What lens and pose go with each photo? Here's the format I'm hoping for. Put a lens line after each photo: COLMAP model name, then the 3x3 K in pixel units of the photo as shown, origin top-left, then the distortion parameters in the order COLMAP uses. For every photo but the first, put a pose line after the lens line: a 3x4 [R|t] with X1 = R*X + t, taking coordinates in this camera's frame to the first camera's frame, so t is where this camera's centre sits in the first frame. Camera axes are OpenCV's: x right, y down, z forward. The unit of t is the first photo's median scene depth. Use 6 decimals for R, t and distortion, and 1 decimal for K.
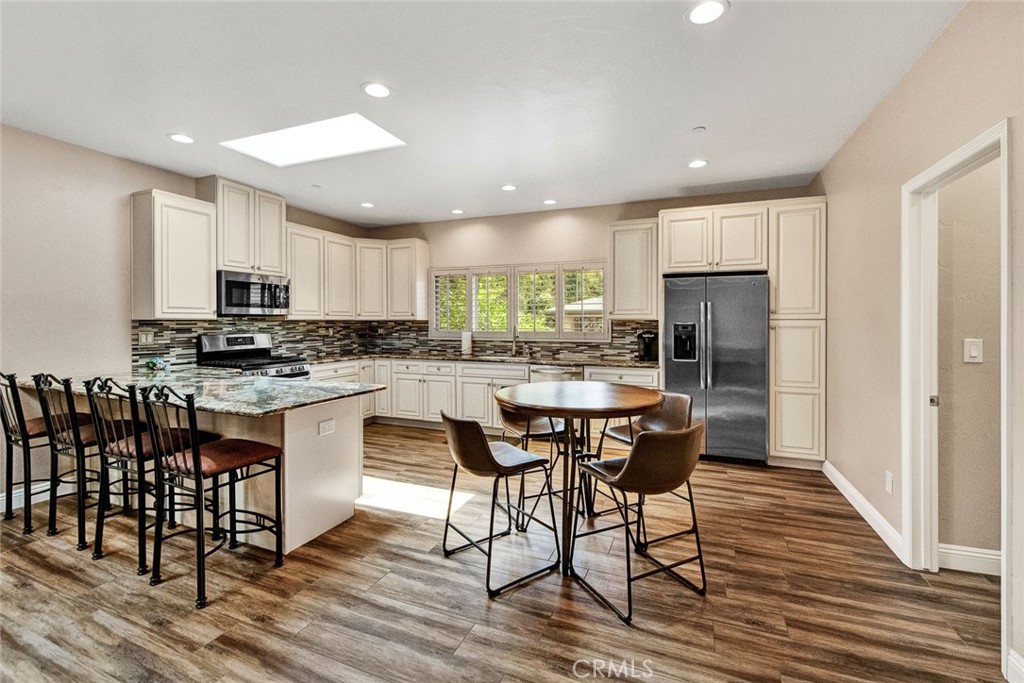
lens RADIAL K [[427.5, 0, 520.4], [0, 427.5, 329.3], [0, 0, 1]] dist [-0.007512, -0.003001]
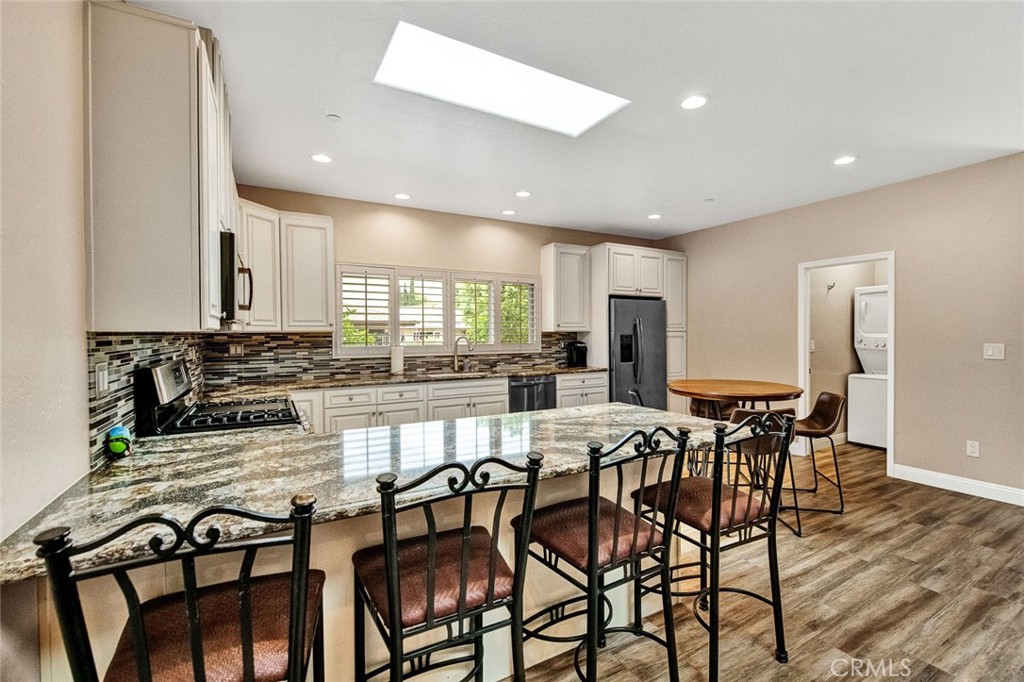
lens RADIAL K [[445.6, 0, 515.9], [0, 445.6, 342.8], [0, 0, 1]] dist [-0.007798, -0.000008]
pose [[0.631522, -0.020224, 0.775095, -0.708603], [0.017428, 0.999777, 0.011886, -0.008614], [-0.775162, 0.006002, 0.631733, 0.331895]]
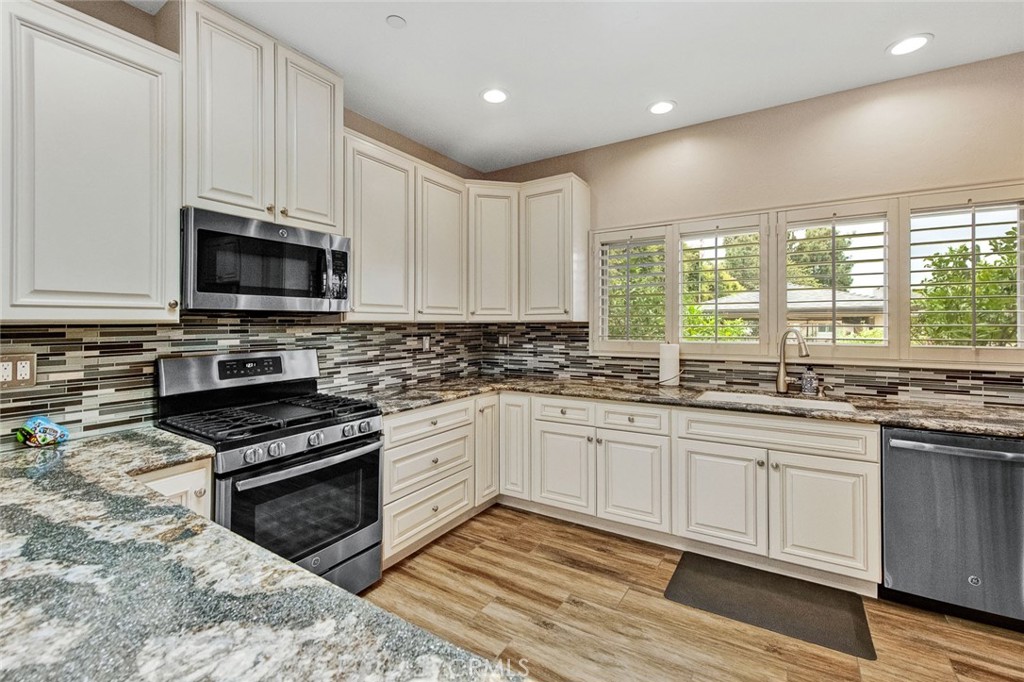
lens RADIAL K [[427.5, 0, 524.5], [0, 427.5, 331.7], [0, 0, 1]] dist [-0.007512, -0.003001]
pose [[0.983984, -0.002575, -0.178236, -0.232493], [0.002891, 0.999995, 0.001515, -0.011033], [0.178231, -0.002006, 0.983987, 0.503486]]
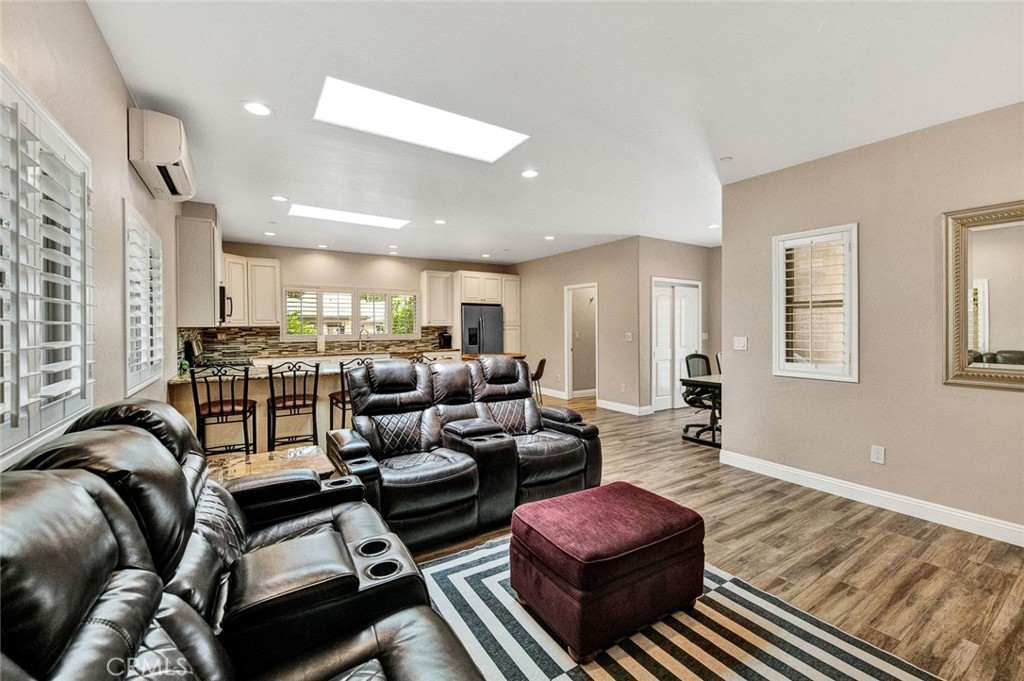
lens RADIAL K [[418.6, 0, 510.9], [0, 418.6, 332.5], [0, 0, 1]] dist [-0.014757, -0.001294]
pose [[0.580872, -0.014613, 0.813864, -0.938480], [0.016718, 0.999842, 0.006021, -0.000804], [-0.813823, 0.010109, 0.581025, -0.263527]]
